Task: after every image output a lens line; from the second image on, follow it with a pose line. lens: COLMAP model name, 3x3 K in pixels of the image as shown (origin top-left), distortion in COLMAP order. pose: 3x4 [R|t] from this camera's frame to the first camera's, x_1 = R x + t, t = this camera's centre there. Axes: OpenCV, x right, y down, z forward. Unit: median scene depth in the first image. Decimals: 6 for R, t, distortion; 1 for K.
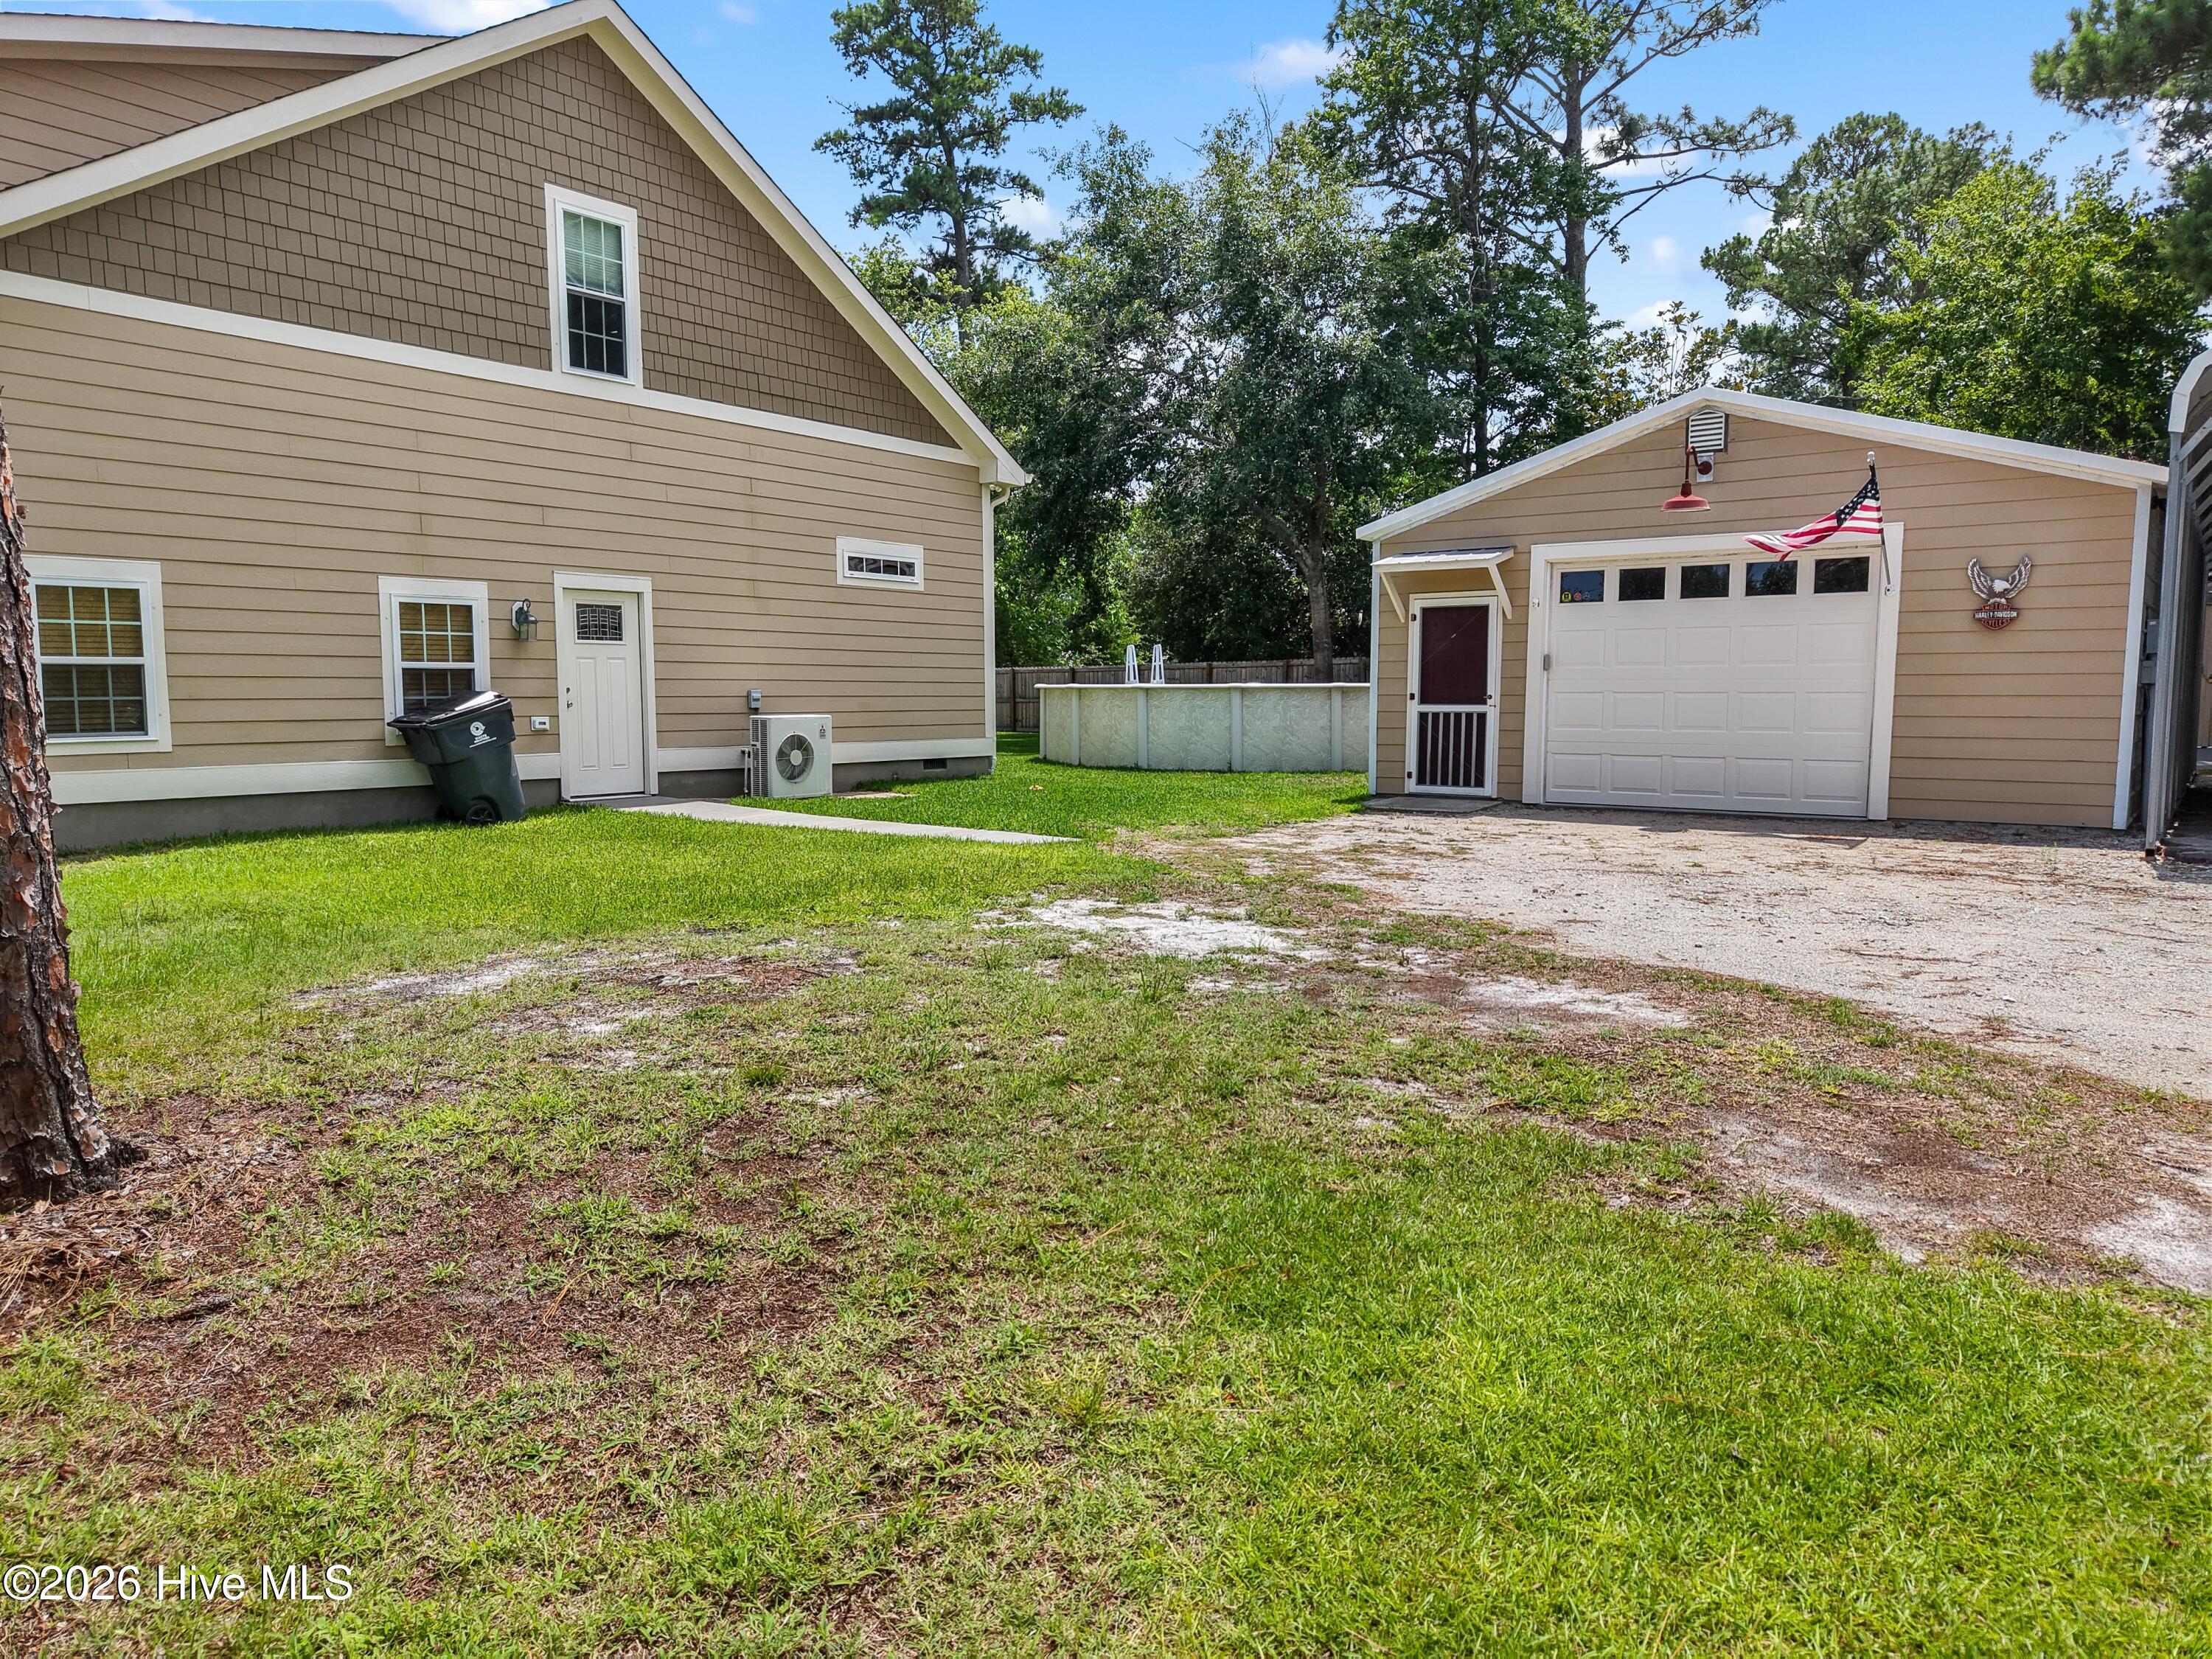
lens RADIAL K [[1497.3, 0, 1079.5], [0, 1497.3, 850.7], [0, 0, 1]] dist [-0.001871, -0.001258]
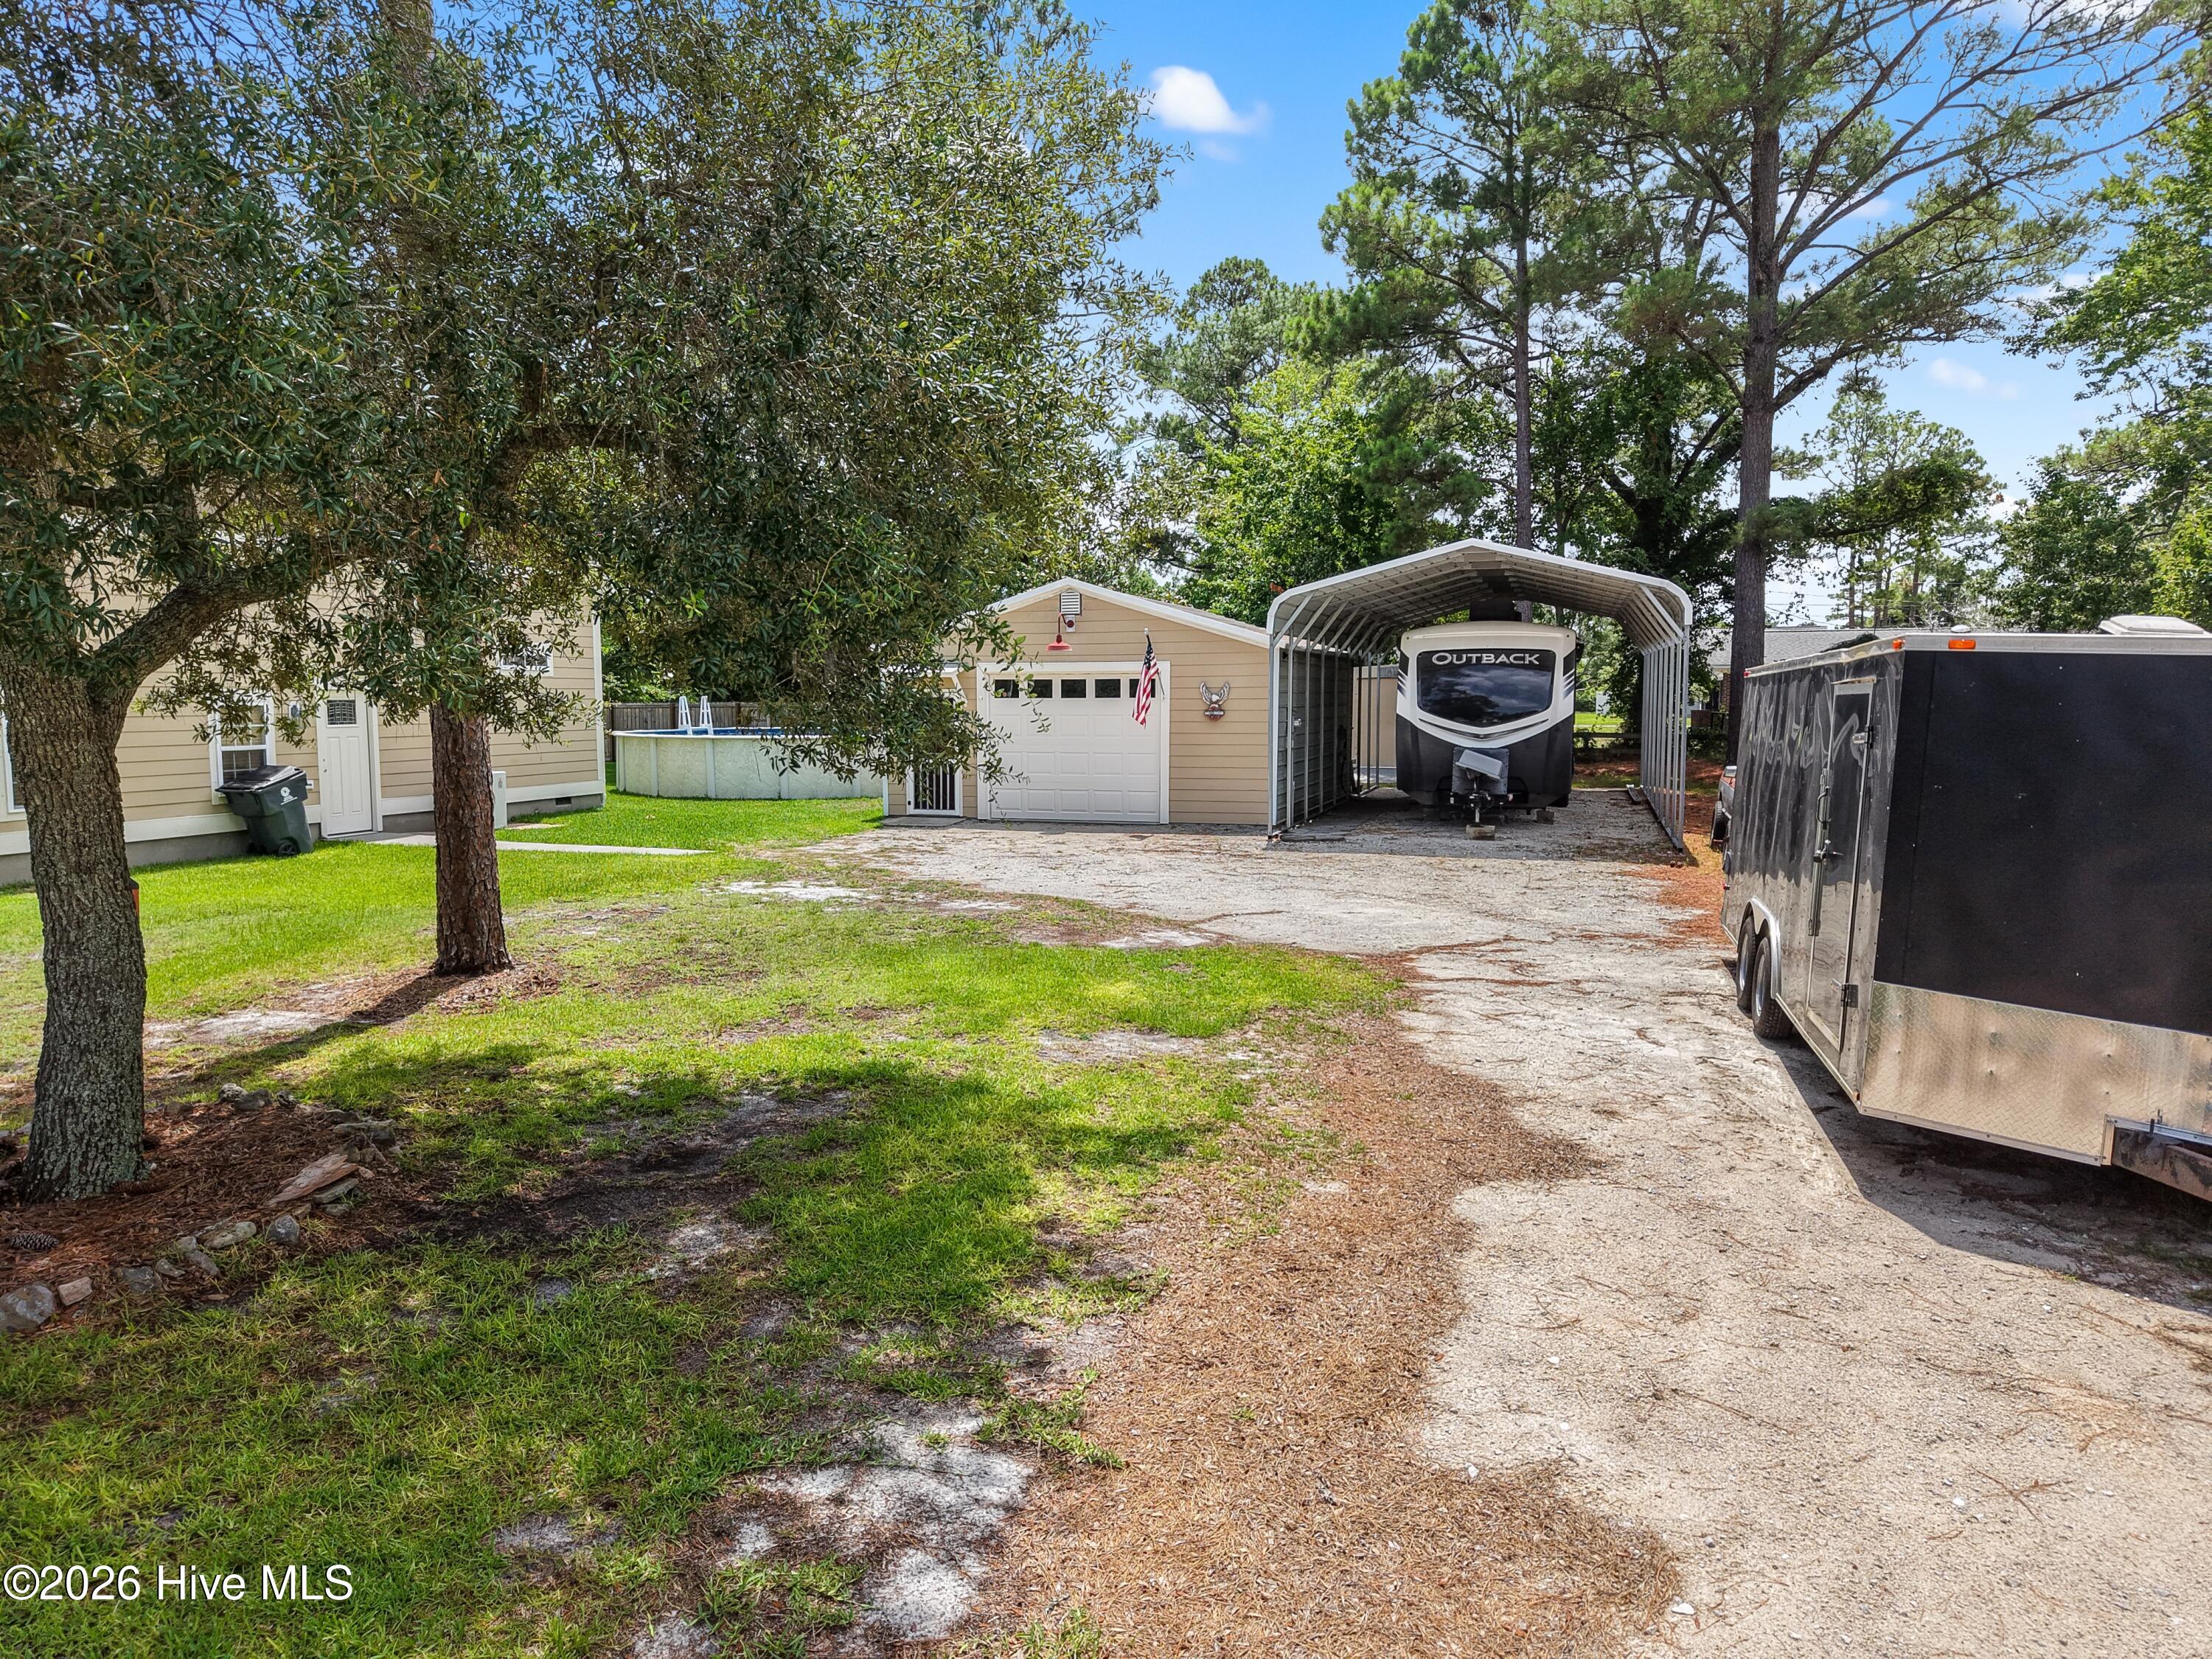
lens RADIAL K [[1481.5, 0, 1106.0], [0, 1481.5, 829.5], [0, 0, 1]] dist [0.091380, -0.097829]
pose [[0.938185, -0.032459, 0.344608, -0.114072], [0.038863, 0.999176, -0.011690, 0.003391], [-0.343945, 0.024360, 0.938674, -0.492278]]
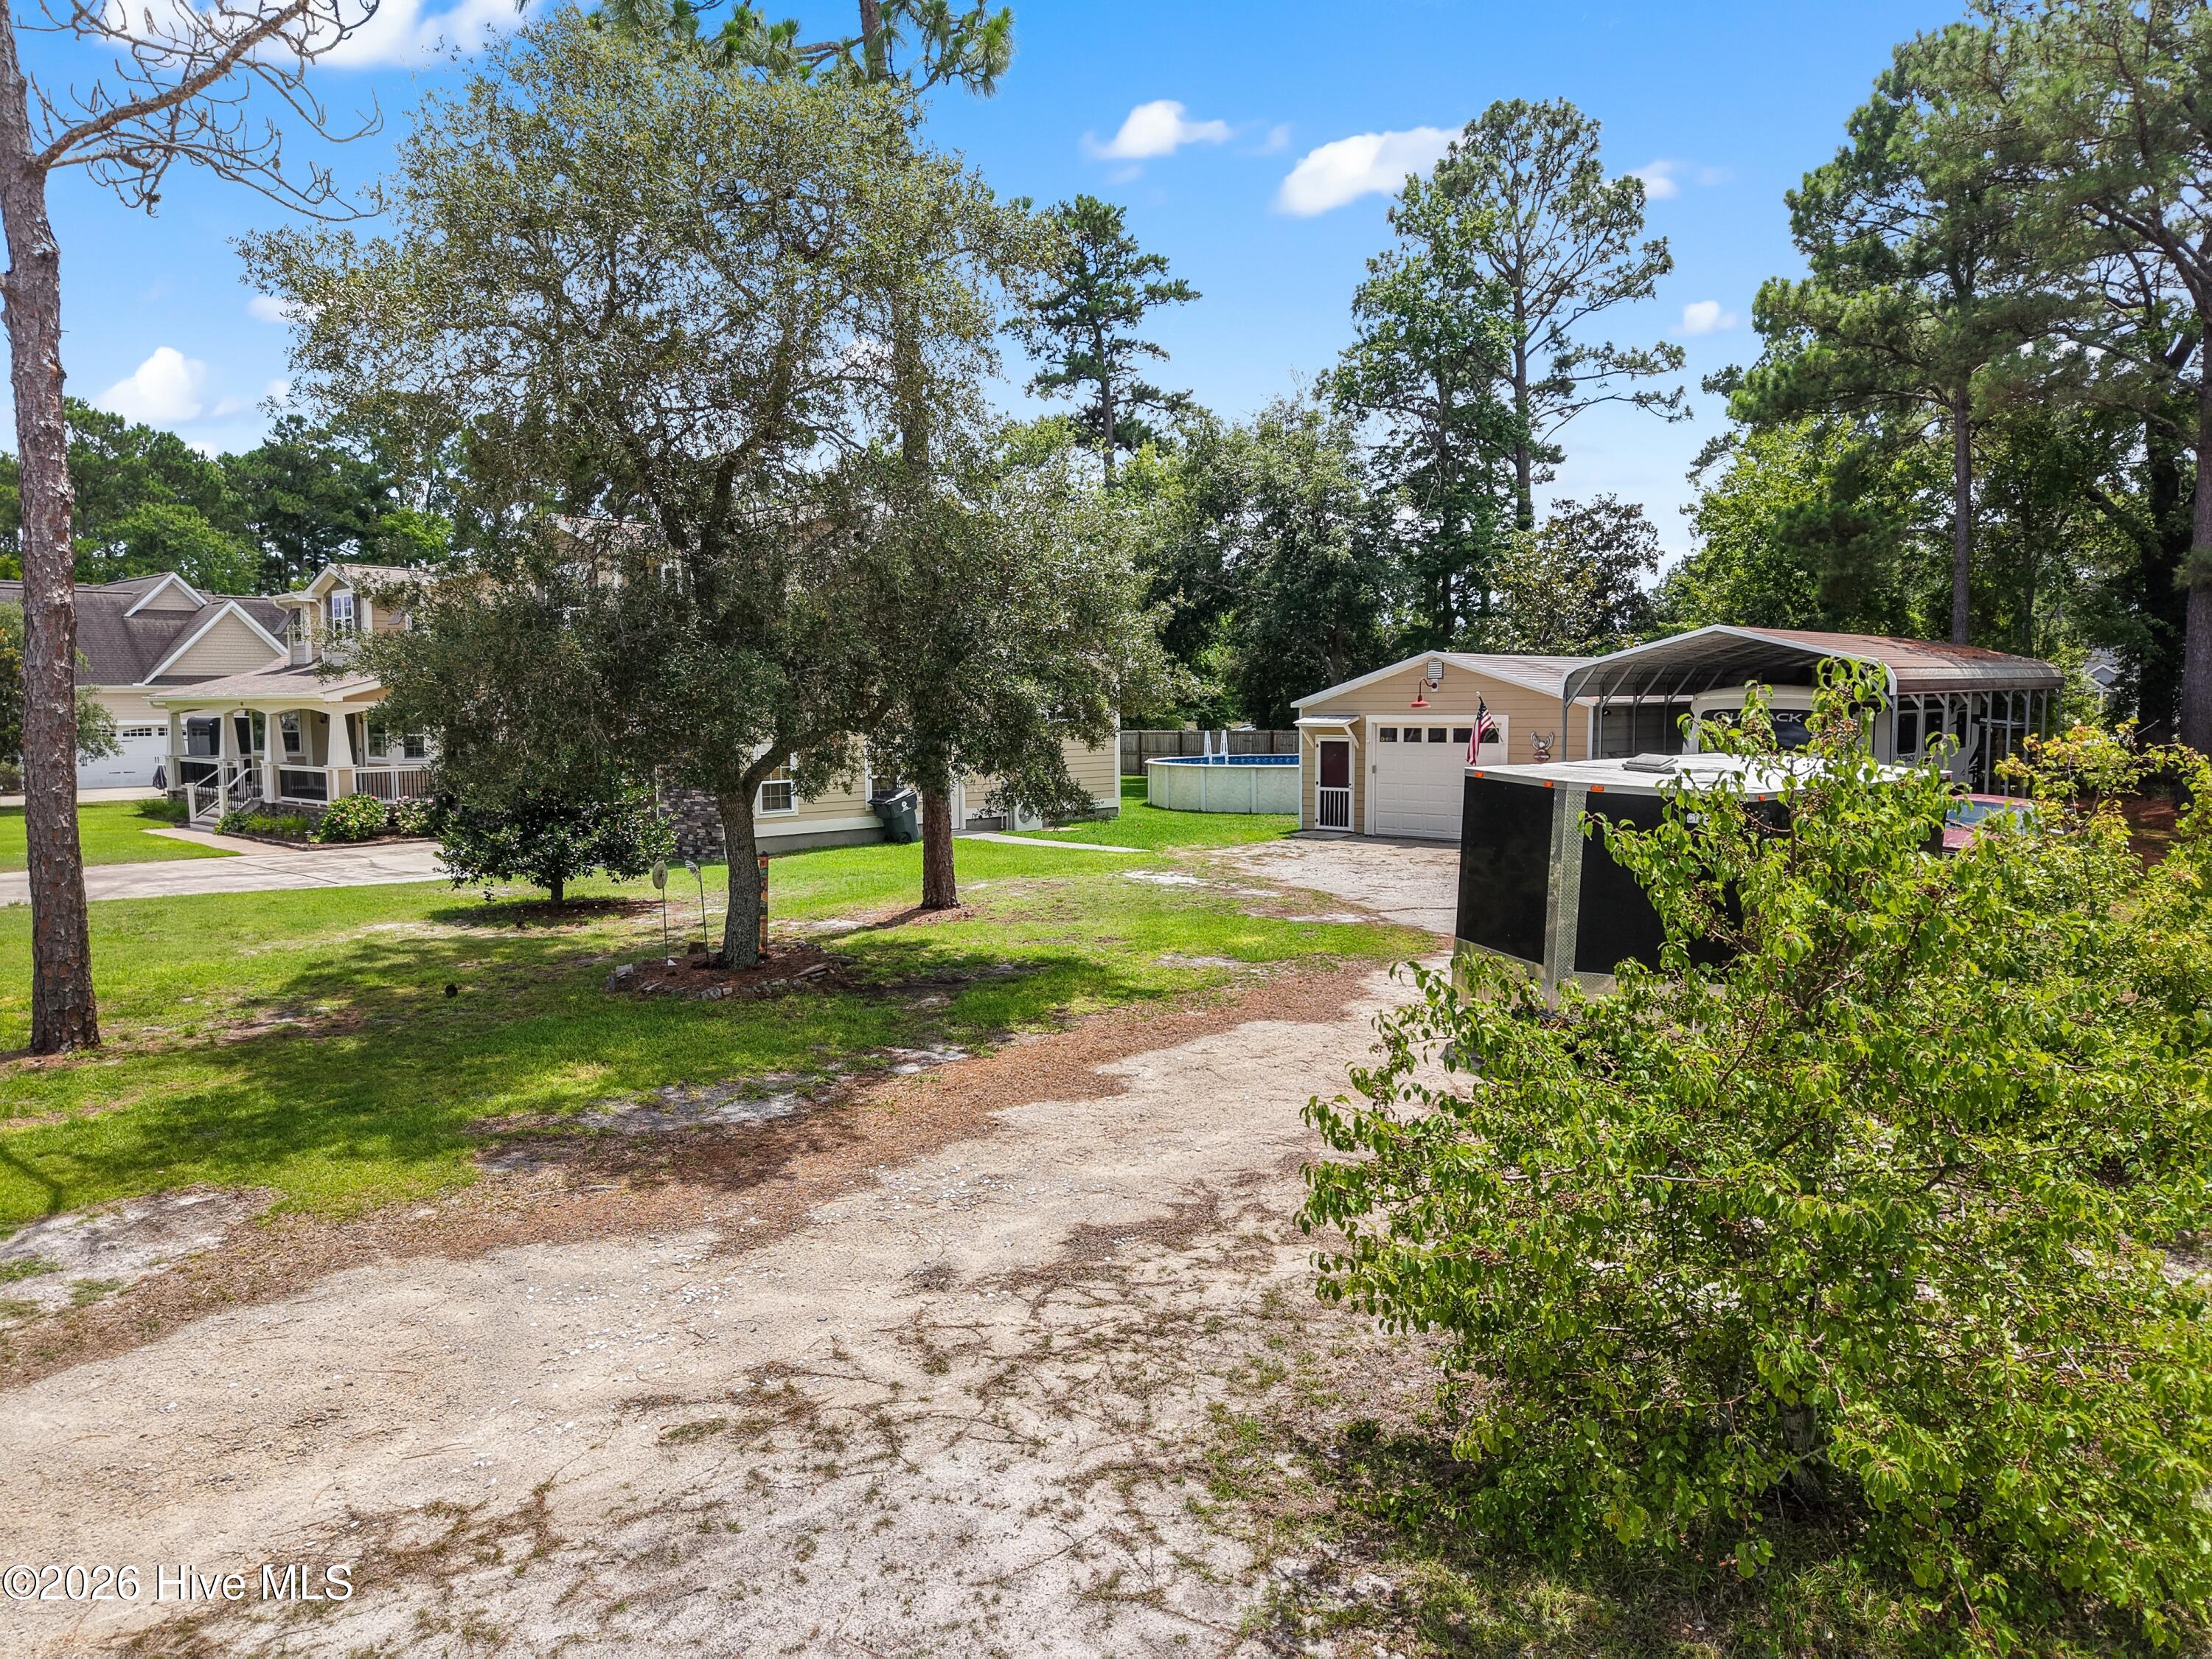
lens RADIAL K [[1476.1, 0, 1094.2], [0, 1476.1, 830.5], [0, 0, 1]] dist [0.046917, -0.051423]
pose [[0.996161, 0.002892, -0.087495, 0.083729], [-0.004603, 0.999802, -0.019356, 0.004631], [0.087421, 0.019685, 0.995977, -0.987518]]
